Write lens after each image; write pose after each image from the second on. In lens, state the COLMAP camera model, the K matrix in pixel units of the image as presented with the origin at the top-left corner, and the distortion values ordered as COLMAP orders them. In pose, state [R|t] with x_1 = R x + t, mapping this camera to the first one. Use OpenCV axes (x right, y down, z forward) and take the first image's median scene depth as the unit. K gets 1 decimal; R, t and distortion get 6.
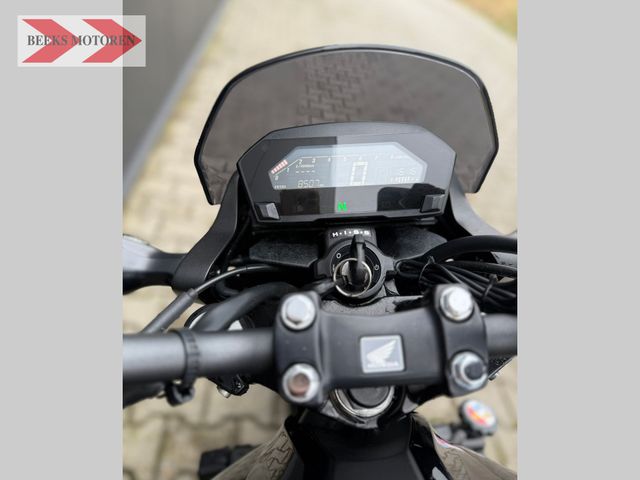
lens RADIAL K [[450.9, 0, 320.0], [0, 450.9, 240.0], [0, 0, 1]] dist [0.054588, -0.085171]
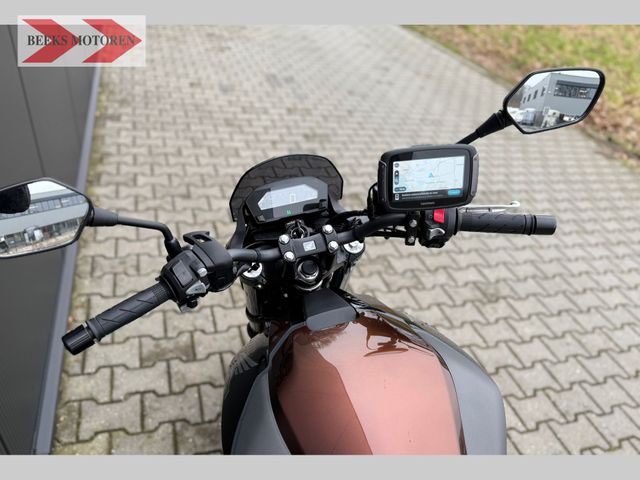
lens RADIAL K [[450.9, 0, 320.0], [0, 450.9, 240.0], [0, 0, 1]] dist [0.054588, -0.085171]
pose [[0.973137, -0.183381, 0.139198, -0.162251], [0.191766, 0.980201, -0.049310, 0.239316], [-0.127399, 0.074678, 0.989036, -1.525619]]
